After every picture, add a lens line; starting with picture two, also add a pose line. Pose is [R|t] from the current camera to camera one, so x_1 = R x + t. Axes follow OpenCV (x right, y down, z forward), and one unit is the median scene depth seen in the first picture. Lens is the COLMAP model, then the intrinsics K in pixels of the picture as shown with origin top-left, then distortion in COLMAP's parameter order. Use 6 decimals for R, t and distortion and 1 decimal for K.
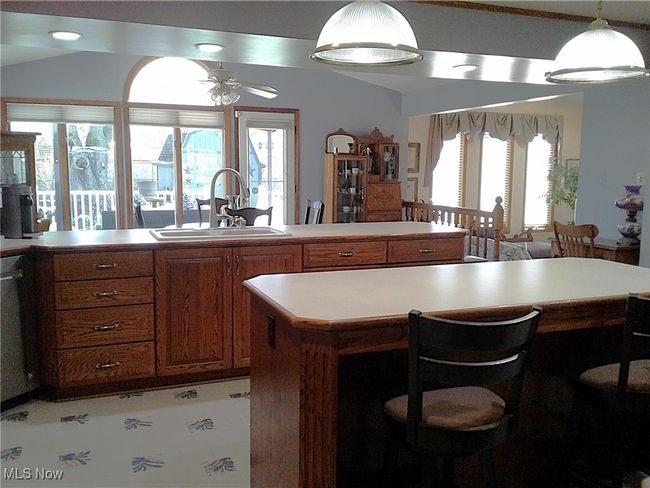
lens RADIAL K [[606.6, 0, 325.0], [0, 606.6, 244.0], [0, 0, 1]] dist [0.107390, -0.252379]
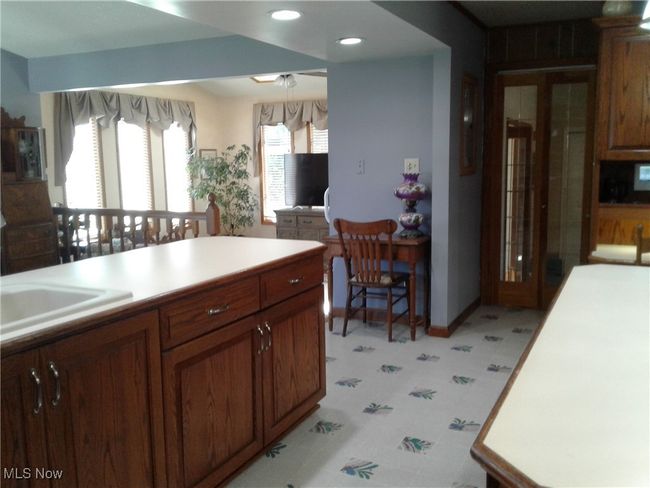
lens RADIAL K [[606.6, 0, 325.0], [0, 606.6, 244.0], [0, 0, 1]] dist [0.107390, -0.252379]
pose [[0.747504, -0.114132, 0.654379, -0.100169], [0.105921, 0.993004, 0.052198, -0.024738], [-0.655759, 0.030294, 0.754363, 0.192605]]
